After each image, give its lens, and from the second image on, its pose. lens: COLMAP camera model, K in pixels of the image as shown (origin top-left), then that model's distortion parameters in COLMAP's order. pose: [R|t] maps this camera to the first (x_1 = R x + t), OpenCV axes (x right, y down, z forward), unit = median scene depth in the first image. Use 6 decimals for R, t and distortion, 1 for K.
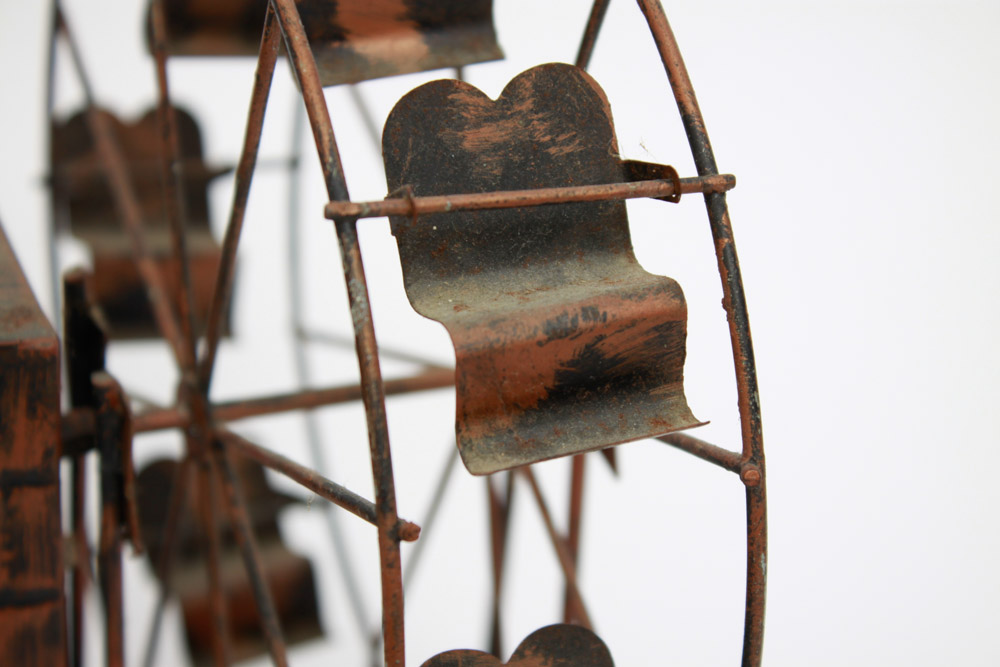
lens RADIAL K [[2454.3, 0, 500.4], [0, 2454.3, 337.4], [0, 0, 1]] dist [0.113209, 0.000000]
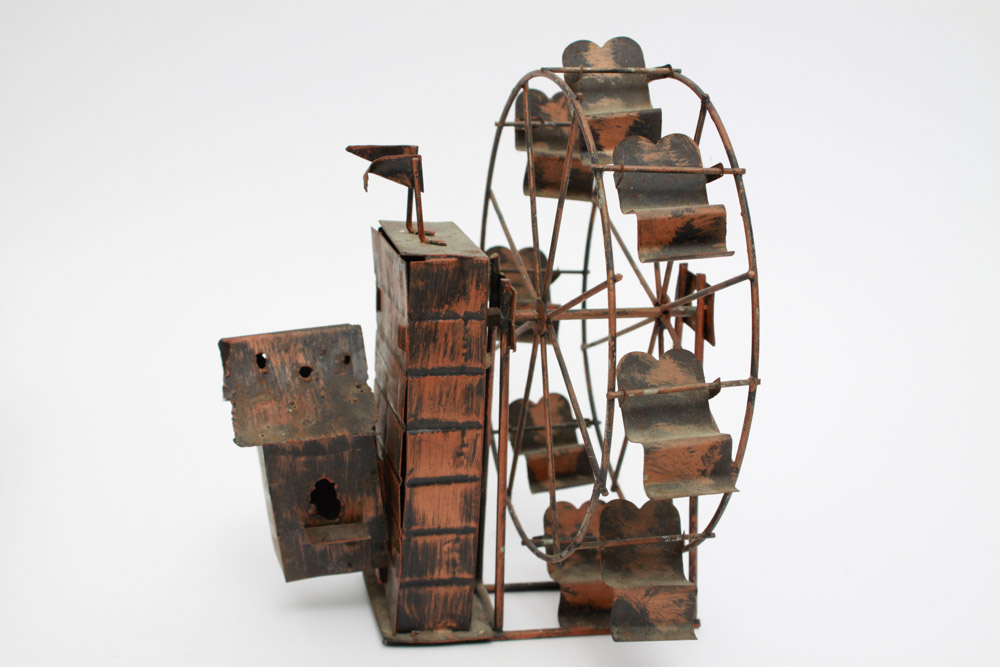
lens RADIAL K [[1581.7, 0, 496.3], [0, 1581.7, 334.8], [0, 0, 1]] dist [-0.018026, 0.000000]
pose [[0.988914, 0.001124, -0.148488, 0.082840], [-0.041773, 0.961694, -0.270922, 0.580633], [0.142496, 0.274121, 0.951080, -0.614267]]
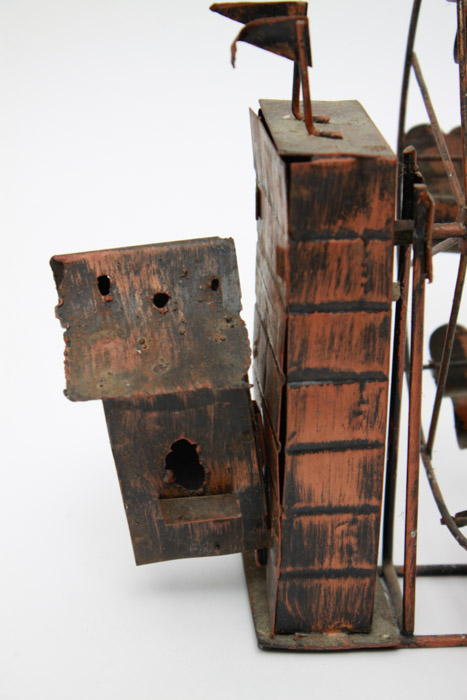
lens RADIAL K [[1718.0, 0, 234.1], [0, 1718.0, 344.3], [0, 0, 1]] dist [0.113209, 0.000000]
pose [[0.961201, 0.034684, -0.273660, 0.078352], [-0.081989, 0.983152, -0.163371, 0.412252], [0.263383, 0.179469, 0.947850, -0.313614]]
